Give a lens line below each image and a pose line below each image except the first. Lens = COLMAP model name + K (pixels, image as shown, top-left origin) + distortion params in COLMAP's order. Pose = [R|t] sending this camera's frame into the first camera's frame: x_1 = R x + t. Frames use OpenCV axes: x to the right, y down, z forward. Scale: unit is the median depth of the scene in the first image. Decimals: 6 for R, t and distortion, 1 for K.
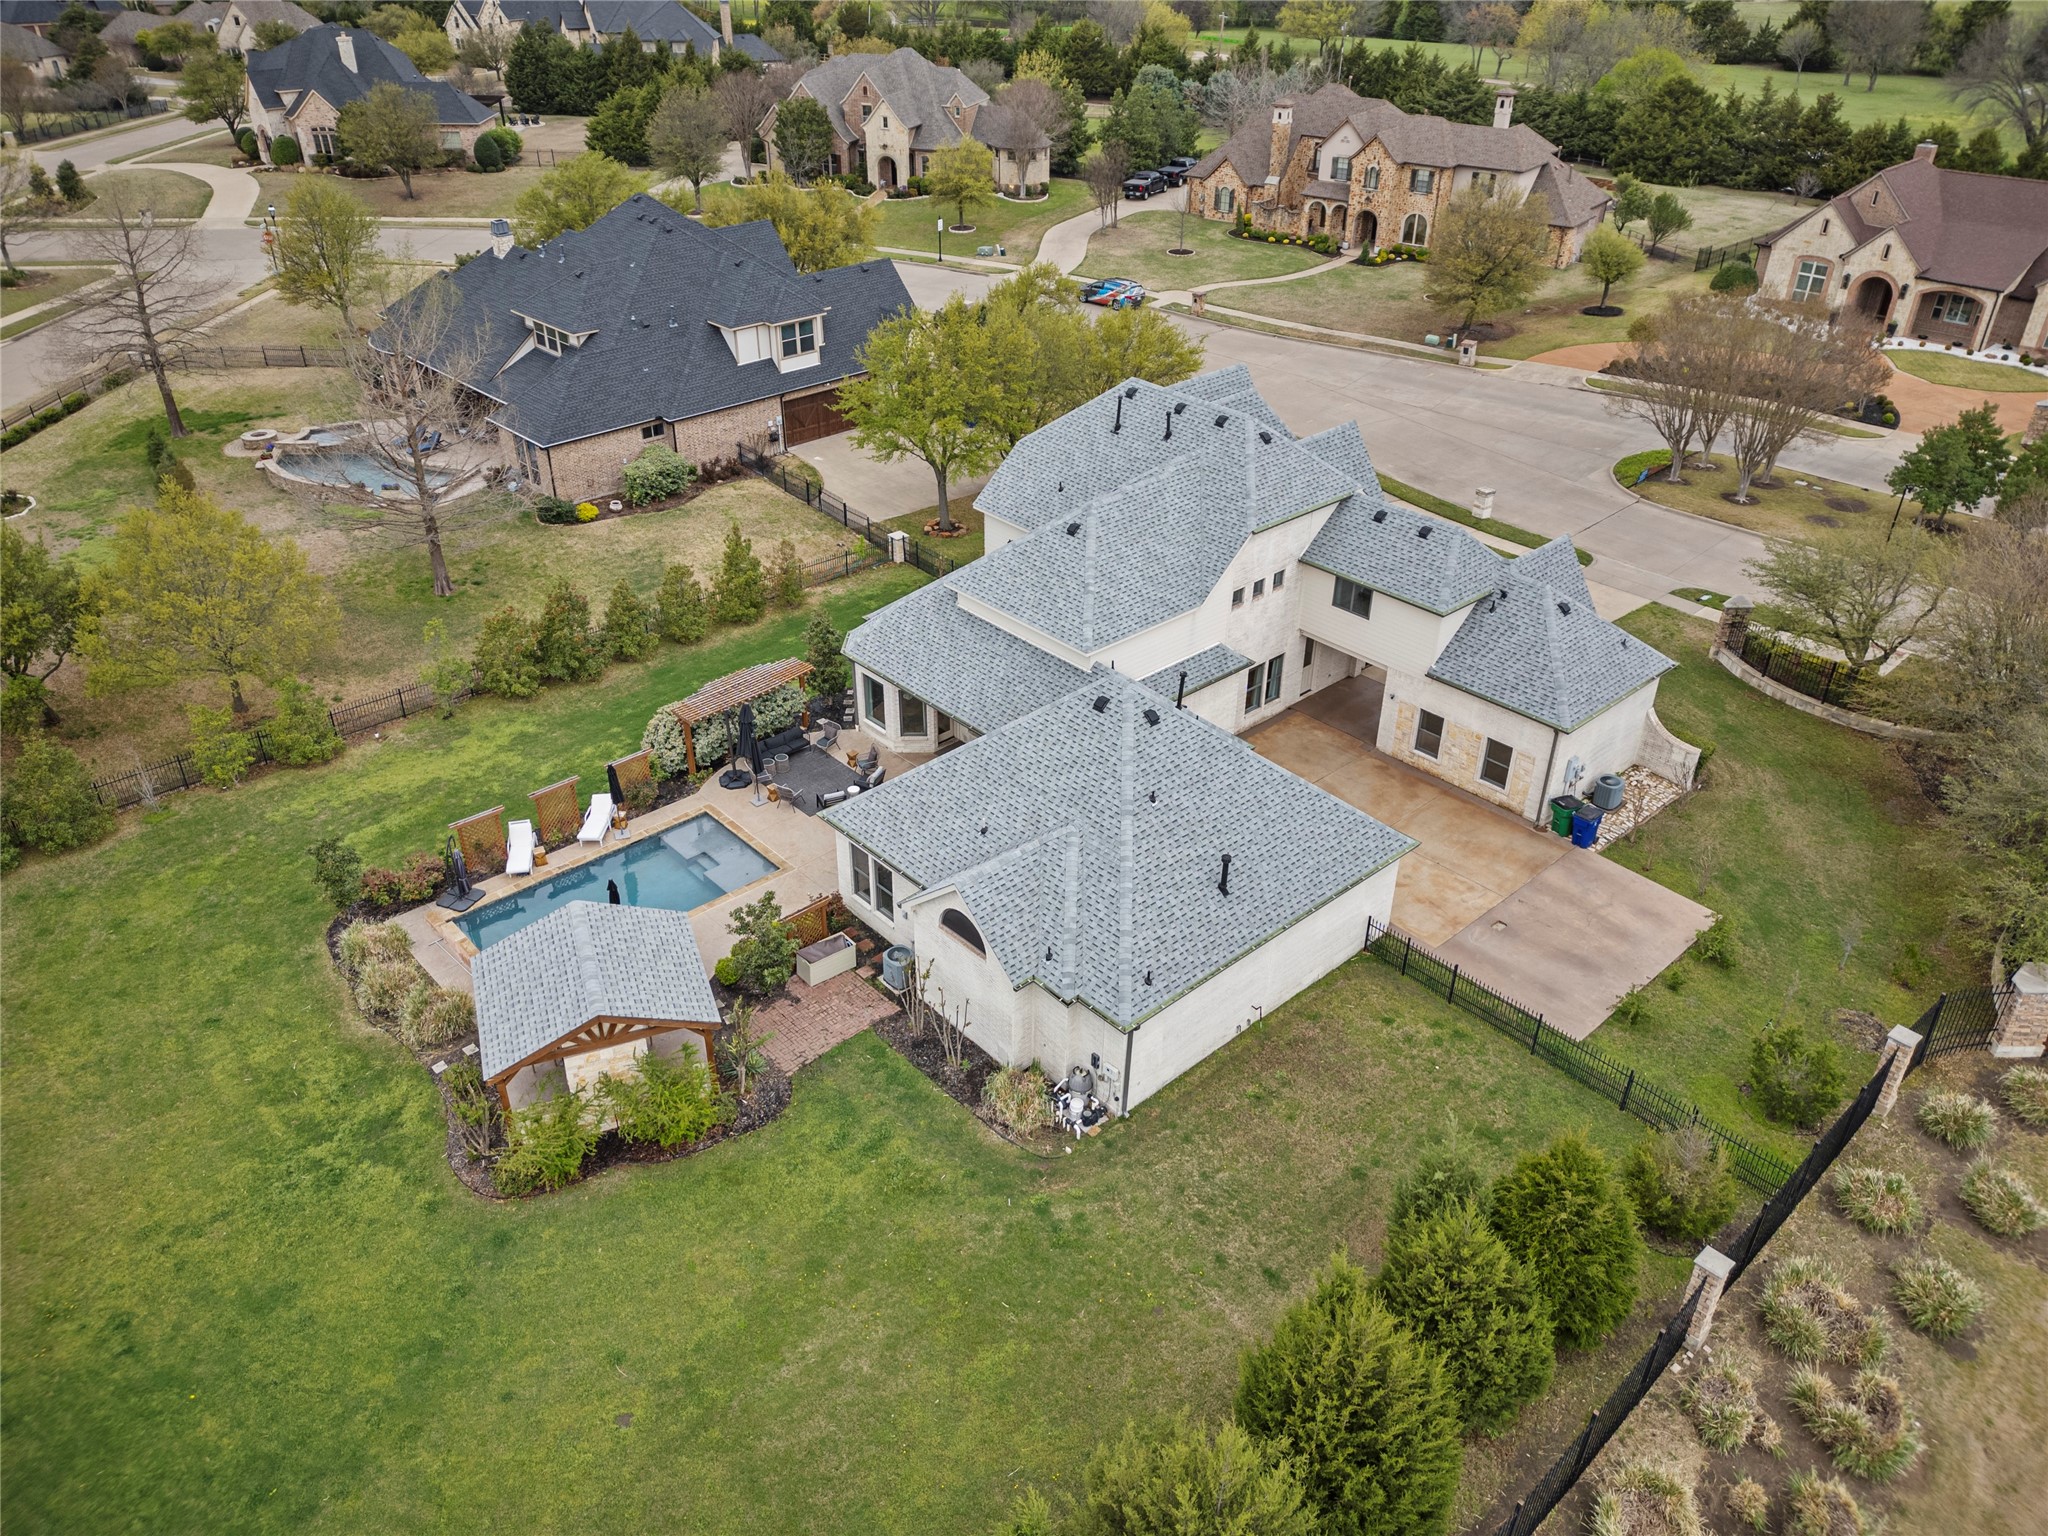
lens RADIAL K [[1472.2, 0, 1024.0], [0, 1472.2, 768.0], [0, 0, 1]] dist [0.074276, -0.087775]
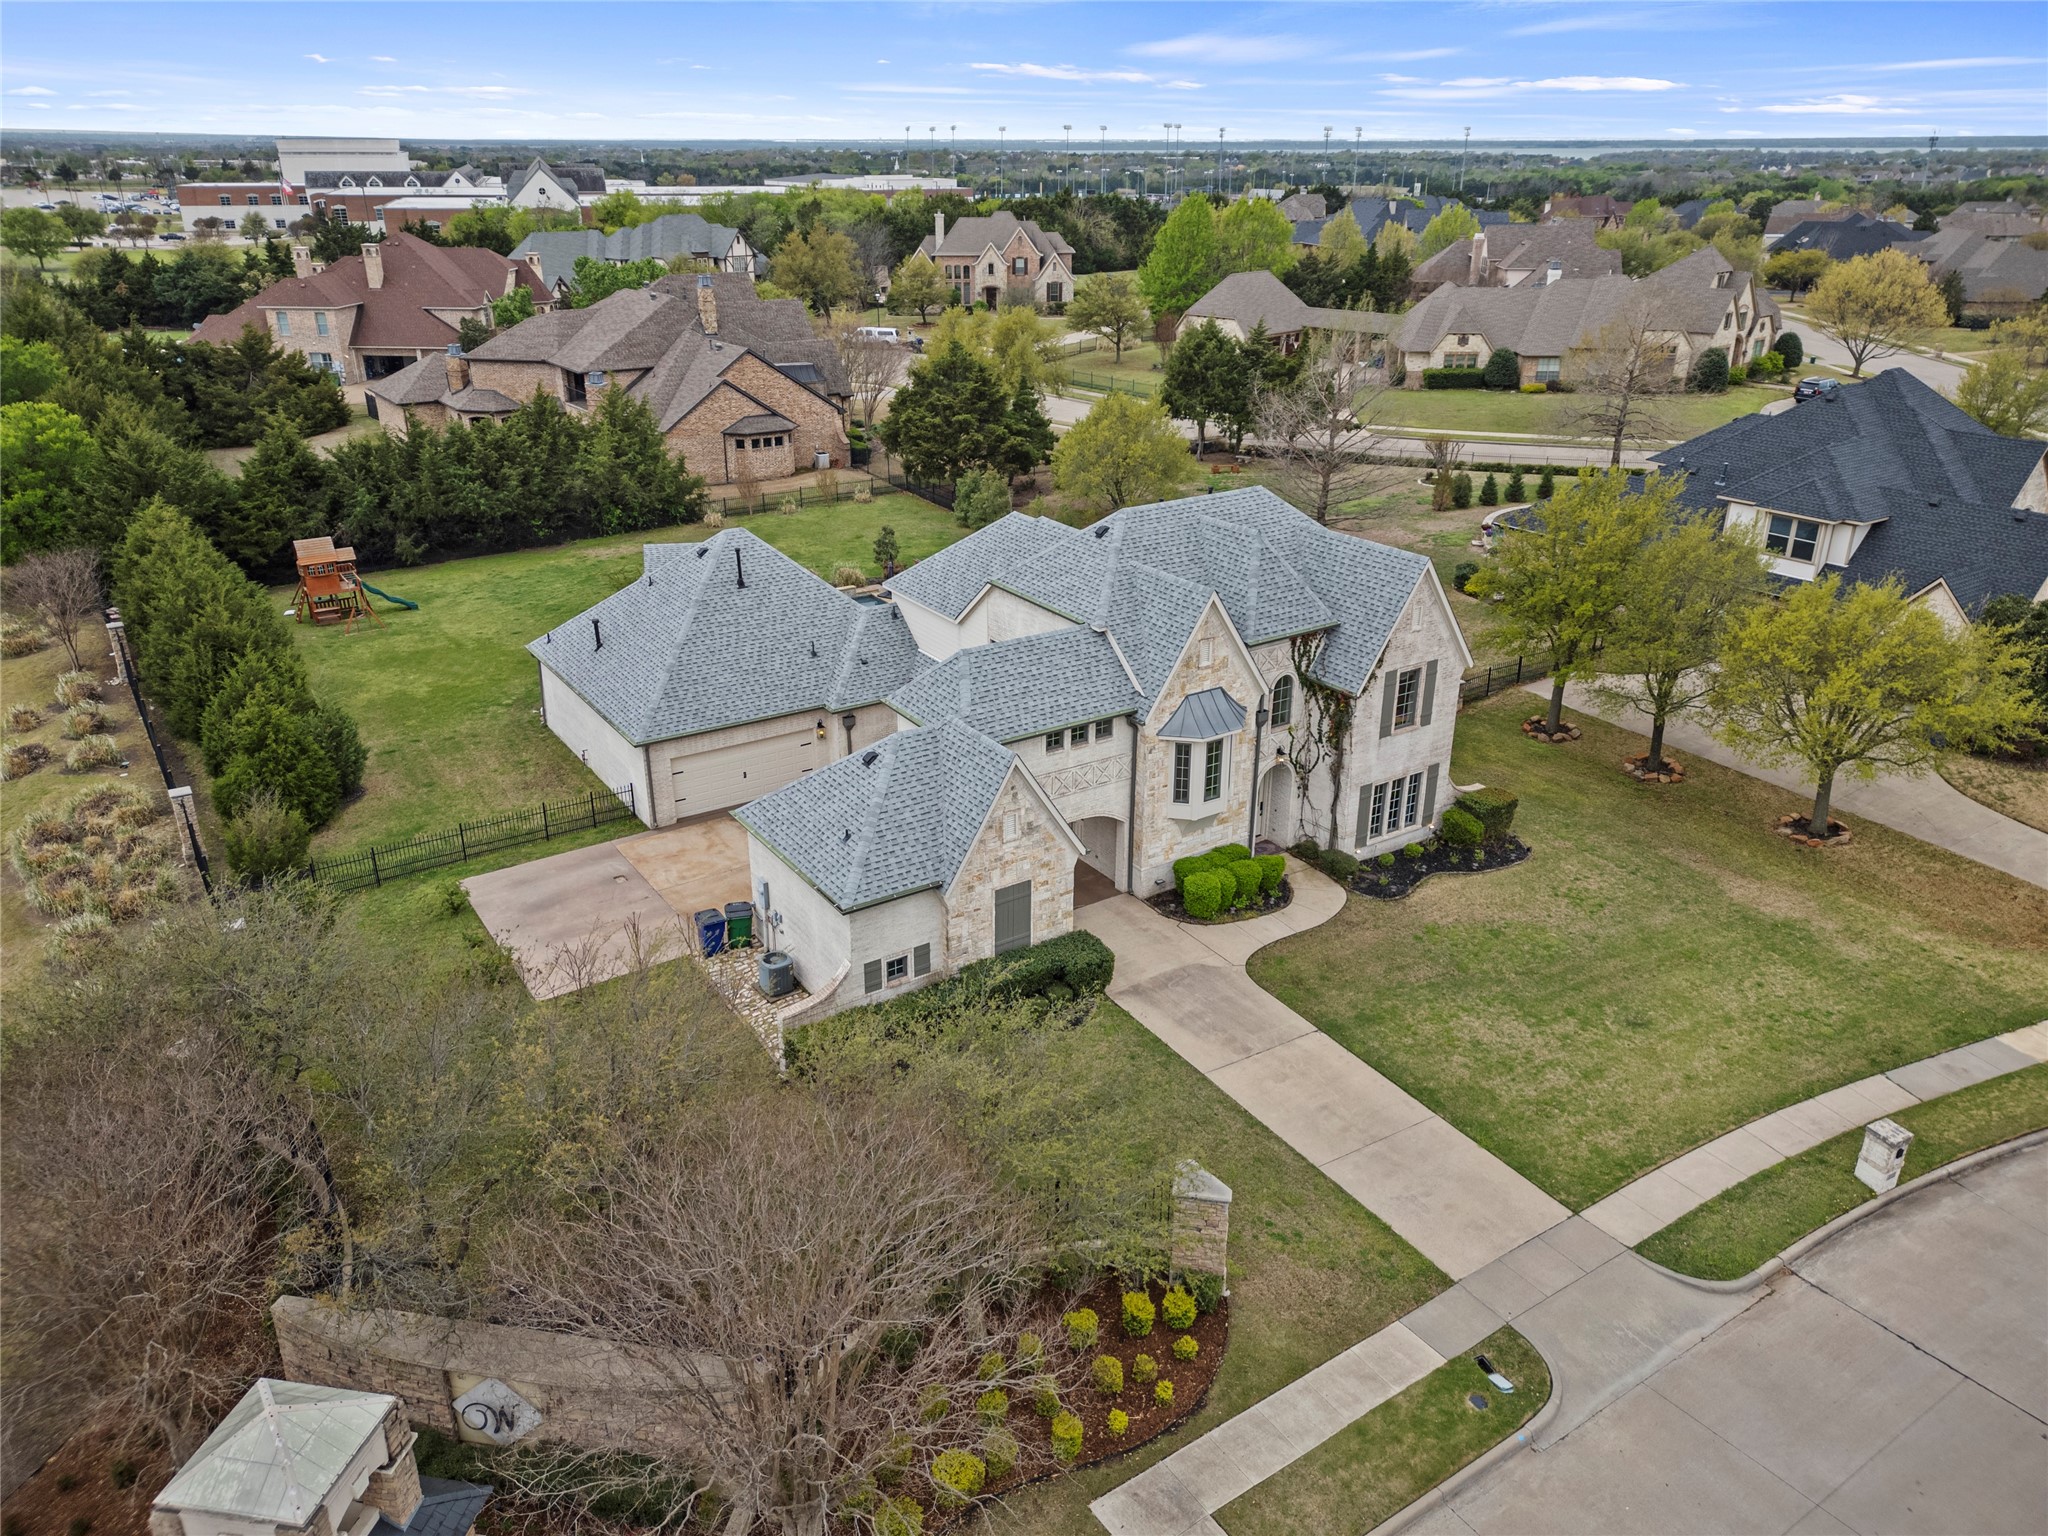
lens RADIAL K [[1472.2, 0, 1024.0], [0, 1472.2, 768.0], [0, 0, 1]] dist [0.074276, -0.087775]
pose [[-0.153164, 0.383043, -0.910944, 1.193106], [-0.527520, 0.747798, 0.403138, -0.518139], [0.835621, 0.542288, 0.087527, 1.107452]]
